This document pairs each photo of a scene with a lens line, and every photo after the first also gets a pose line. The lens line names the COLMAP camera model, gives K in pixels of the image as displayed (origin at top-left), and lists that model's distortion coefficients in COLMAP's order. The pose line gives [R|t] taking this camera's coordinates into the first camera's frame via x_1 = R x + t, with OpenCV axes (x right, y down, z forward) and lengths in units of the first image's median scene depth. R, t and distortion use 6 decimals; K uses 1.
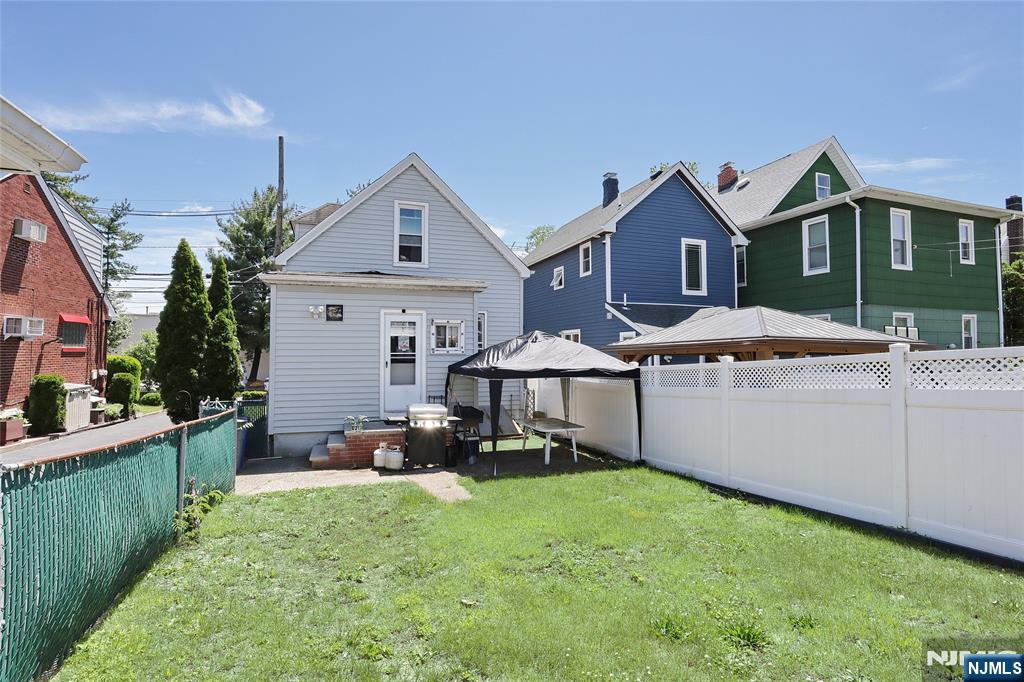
lens RADIAL K [[501.0, 0, 512.0], [0, 501.0, 341.0], [0, 0, 1]] dist [-0.076018, 0.033506]
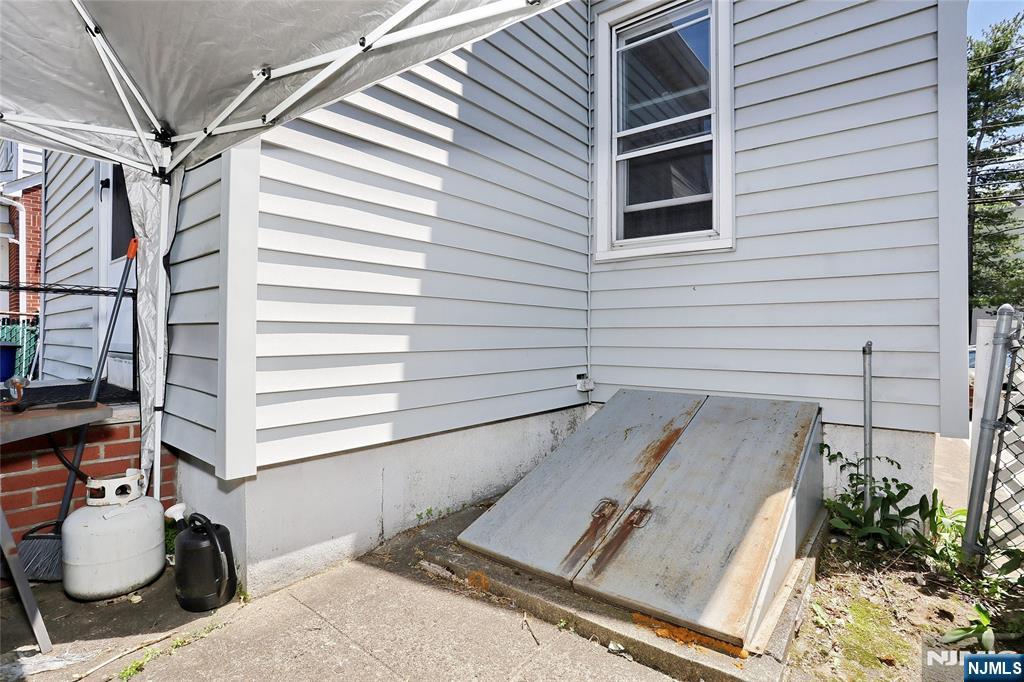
lens RADIAL K [[501.0, 0, 512.0], [0, 501.0, 341.0], [0, 0, 1]] dist [-0.076018, 0.033506]
pose [[0.520501, 0.012080, -0.853775, 0.100567], [0.015374, 0.999605, 0.023517, 0.123922], [0.853722, -0.025366, 0.520110, 1.000484]]
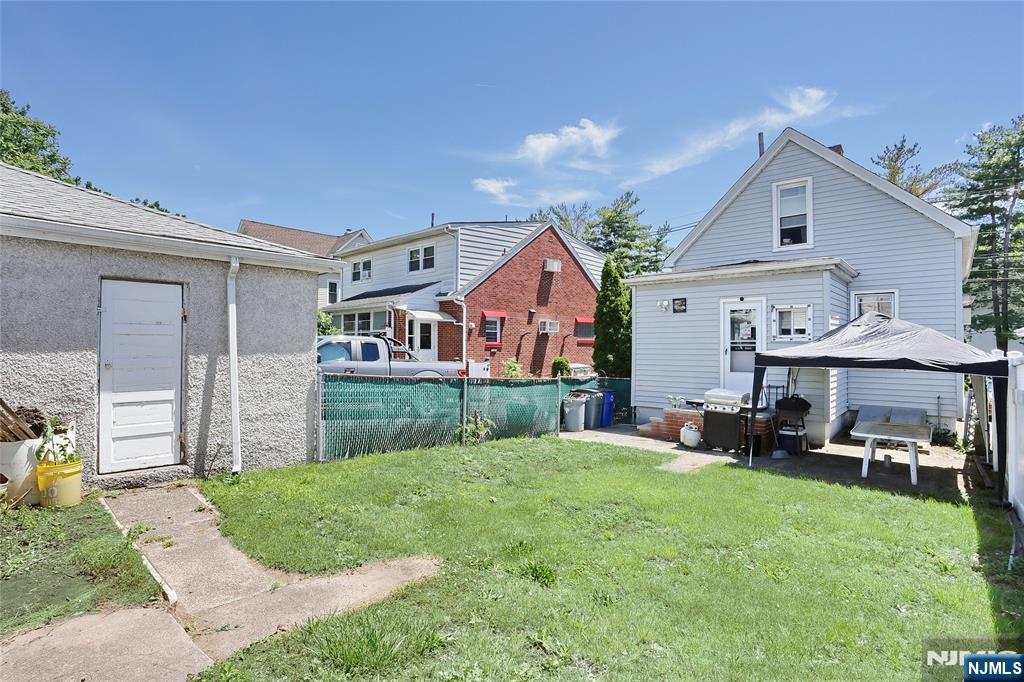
lens RADIAL K [[501.0, 0, 512.0], [0, 501.0, 341.0], [0, 0, 1]] dist [-0.076018, 0.033506]
pose [[0.469990, -0.006522, -0.882648, 0.419891], [0.014585, 0.999894, 0.000378, 0.016760], [0.882551, -0.013051, 0.470035, 0.117712]]
